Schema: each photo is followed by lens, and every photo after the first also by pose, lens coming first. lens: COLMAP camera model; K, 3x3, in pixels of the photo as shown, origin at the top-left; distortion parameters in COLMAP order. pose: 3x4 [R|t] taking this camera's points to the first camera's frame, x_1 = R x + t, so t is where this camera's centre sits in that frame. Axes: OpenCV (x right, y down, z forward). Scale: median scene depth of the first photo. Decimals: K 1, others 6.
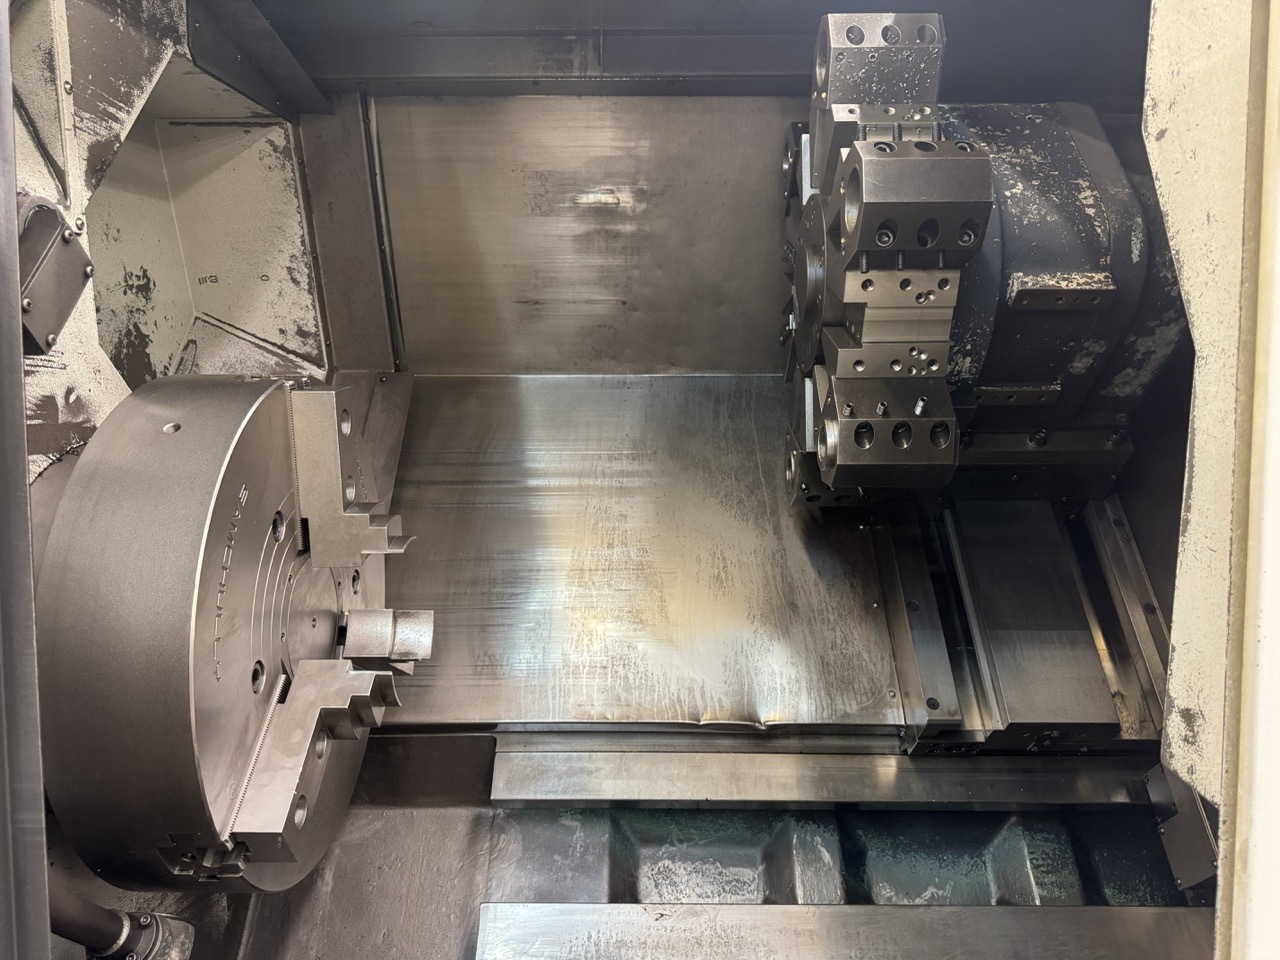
lens RADIAL K [[909.4, 0, 635.3], [0, 909.4, 480.0], [0, 0, 1]] dist [0.077922, -0.099602]
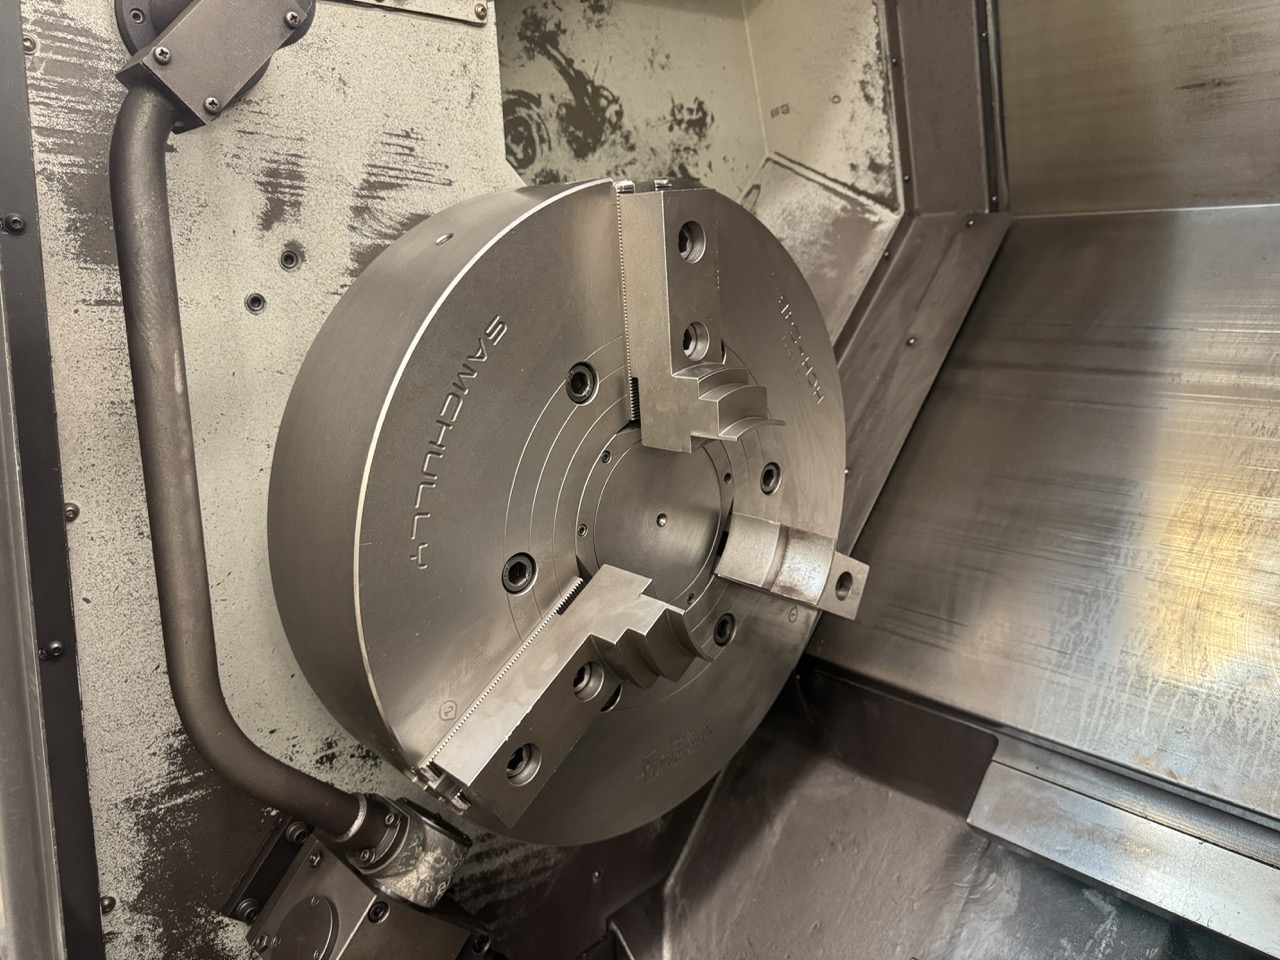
lens RADIAL K [[916.1, 0, 635.1], [0, 916.1, 471.3], [0, 0, 1]] dist [0.043888, -0.041997]
pose [[0.700628, 0.149469, -0.697696, 0.095963], [-0.077082, 0.987946, 0.134244, 0.010716], [0.709351, -0.040275, 0.703704, 0.289949]]
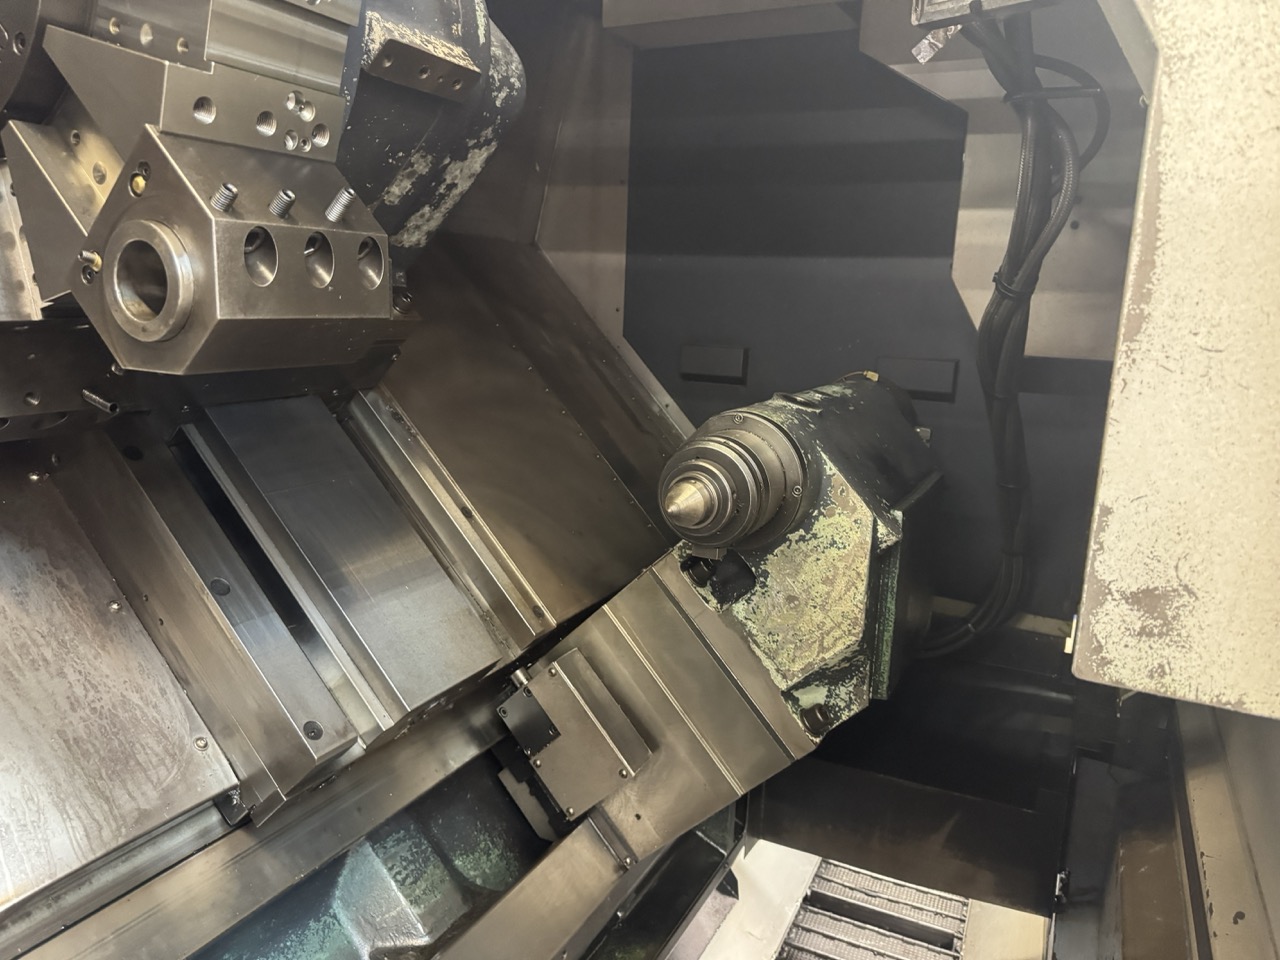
lens RADIAL K [[909.4, 0, 635.3], [0, 909.4, 480.0], [0, 0, 1]] dist [0.077922, -0.099602]
pose [[0.453288, -0.160993, 0.876705, -0.069466], [0.096660, 0.986632, 0.131203, 0.015257], [-0.886108, 0.025270, 0.462790, 0.408417]]
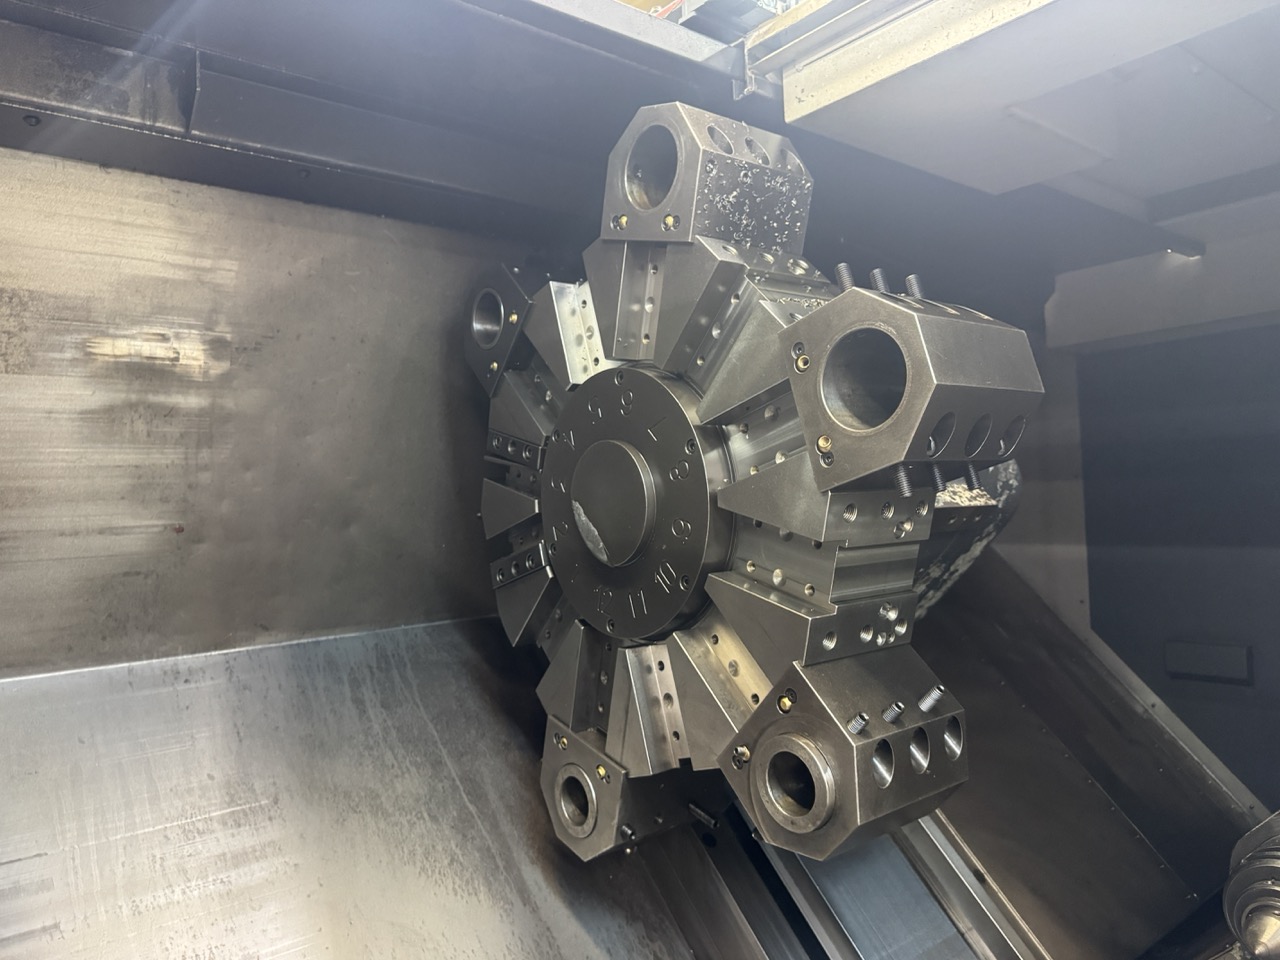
lens RADIAL K [[916.1, 0, 635.1], [0, 916.1, 471.3], [0, 0, 1]] dist [0.043888, -0.041997]
pose [[0.770635, -0.009753, 0.637202, -0.166073], [0.136950, 0.979056, -0.150642, -0.112304], [-0.622387, 0.203355, 0.755831, 0.415790]]
